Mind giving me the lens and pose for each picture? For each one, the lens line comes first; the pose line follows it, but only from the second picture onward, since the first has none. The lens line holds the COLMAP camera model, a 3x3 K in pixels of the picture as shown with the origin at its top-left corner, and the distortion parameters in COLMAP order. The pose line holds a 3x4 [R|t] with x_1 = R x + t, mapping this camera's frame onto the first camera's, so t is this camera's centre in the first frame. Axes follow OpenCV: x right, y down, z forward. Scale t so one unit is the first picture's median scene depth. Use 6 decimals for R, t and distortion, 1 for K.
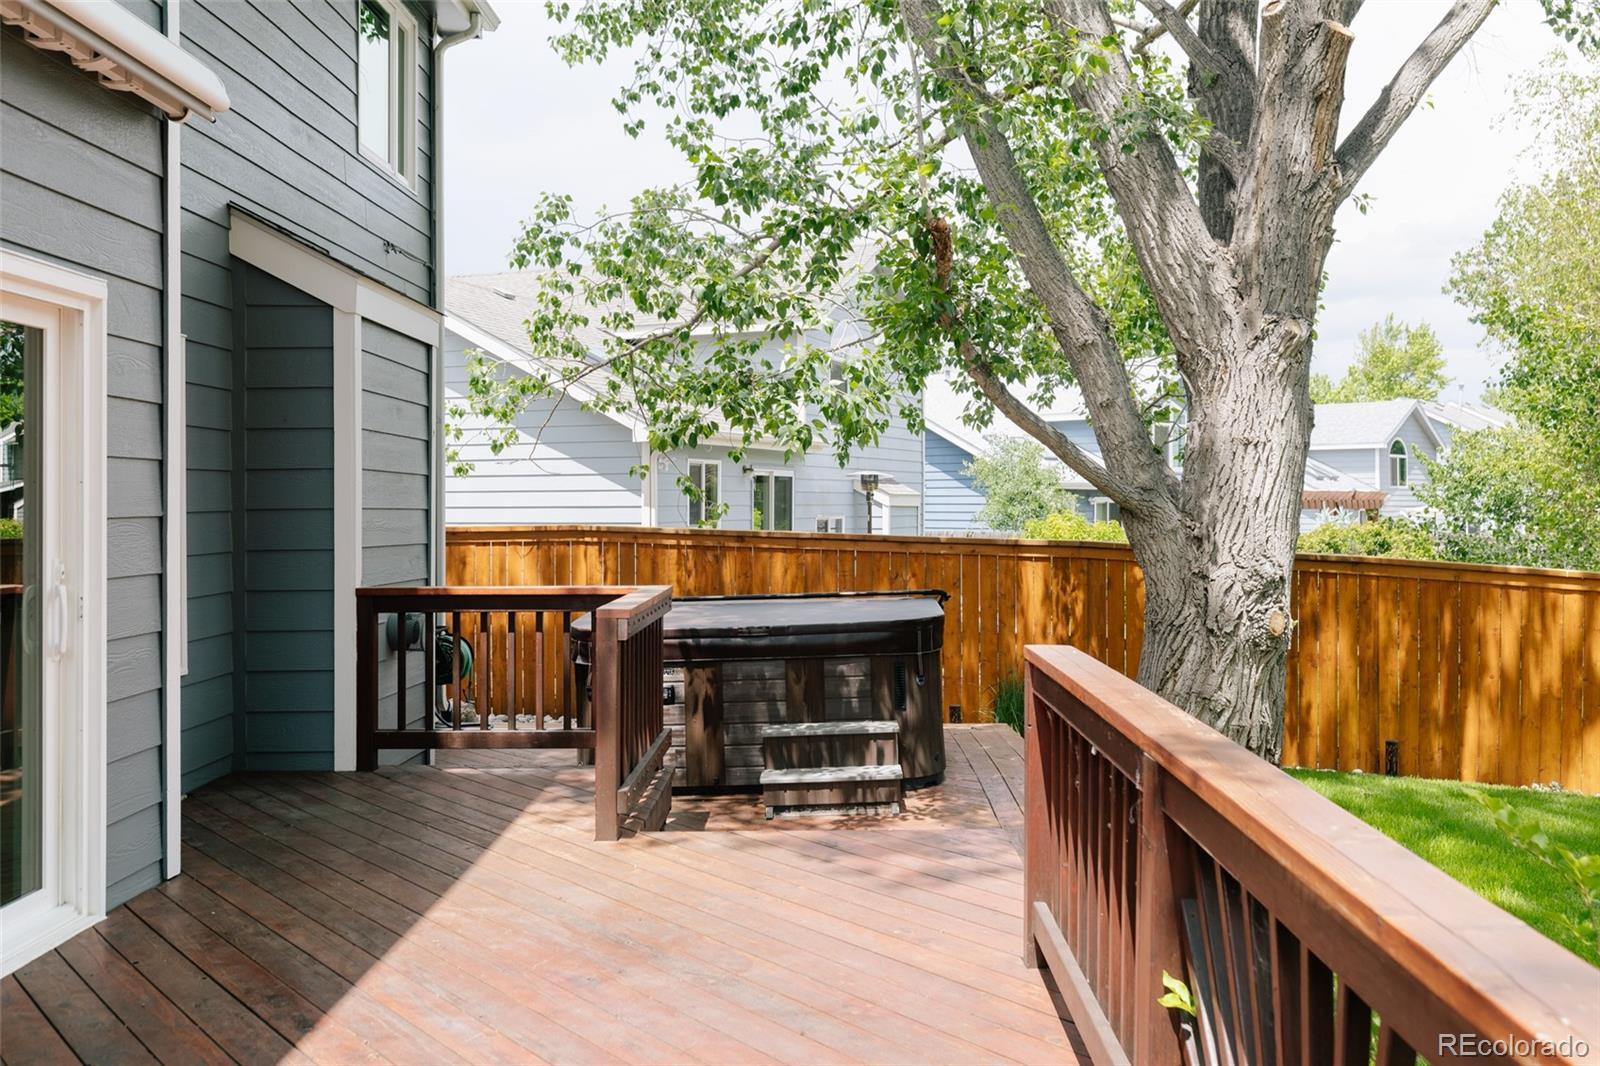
lens RADIAL K [[1387.4, 0, 801.3], [0, 1387.4, 516.3], [0, 0, 1]] dist [0.008183, -0.005760]
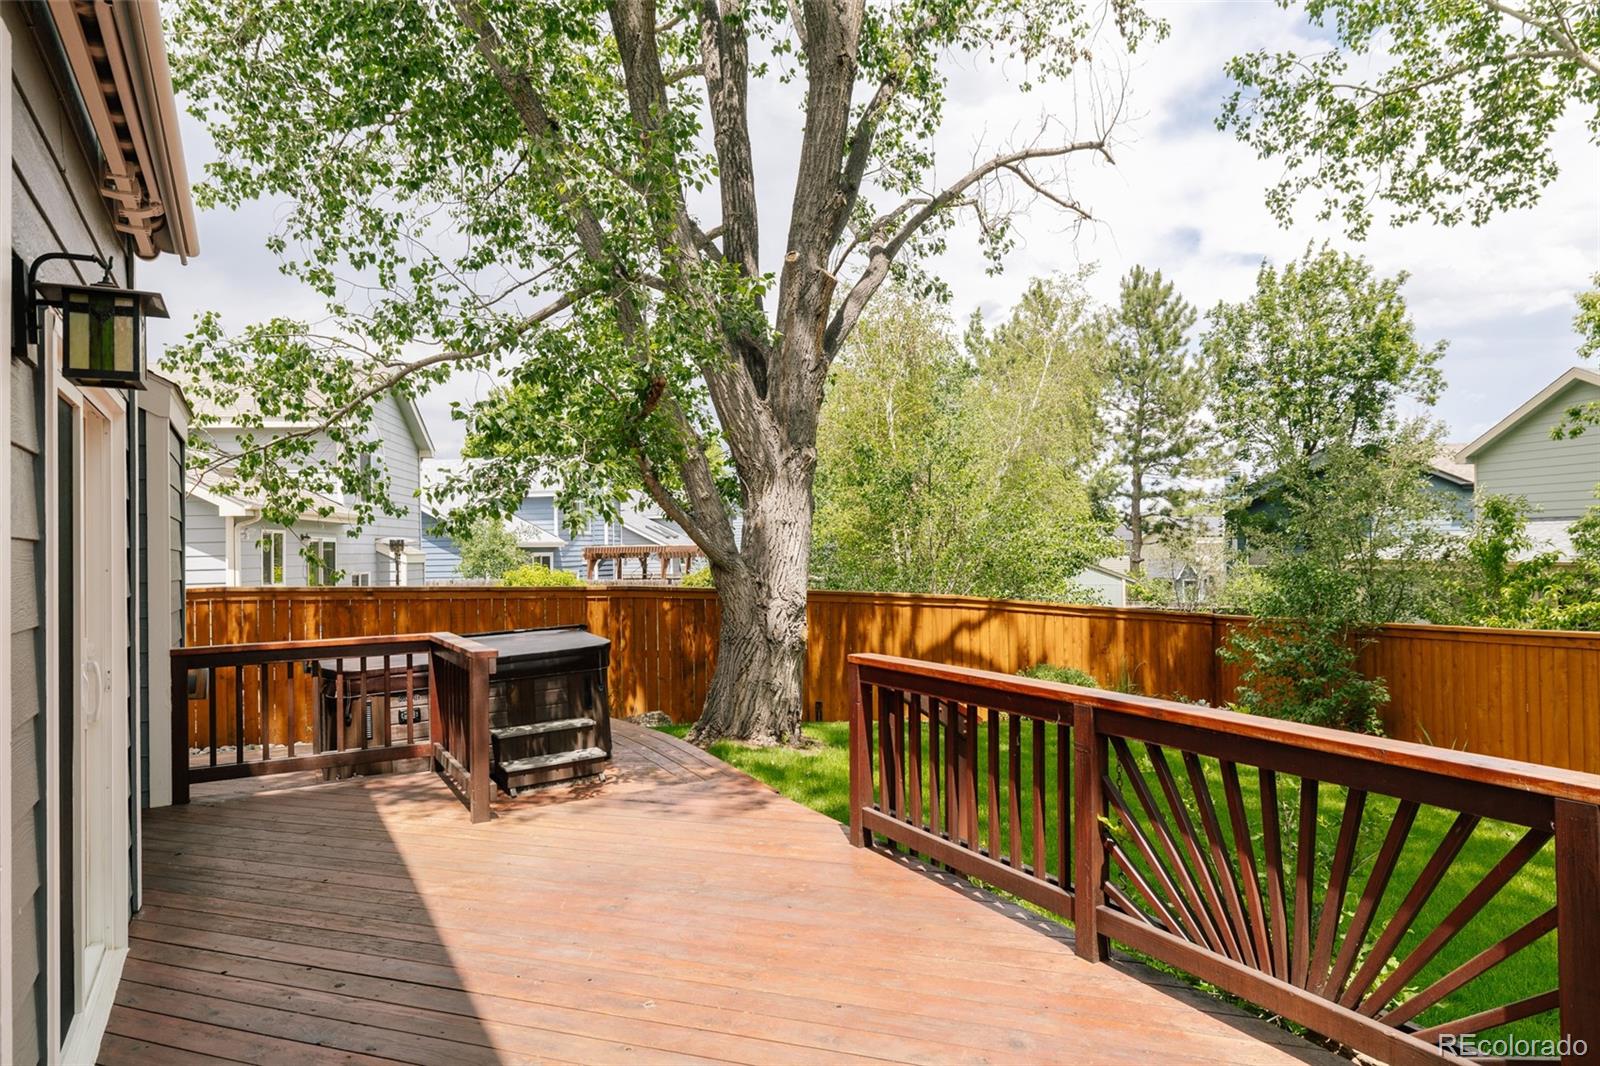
lens RADIAL K [[985.8, 0, 804.7], [0, 985.8, 543.6], [0, 0, 1]] dist [0.000476, -0.004972]
pose [[0.860644, -0.013517, 0.509027, -0.243632], [0.023644, 0.999630, -0.013432, -0.012935], [-0.508658, 0.023595, 0.860645, 0.002257]]
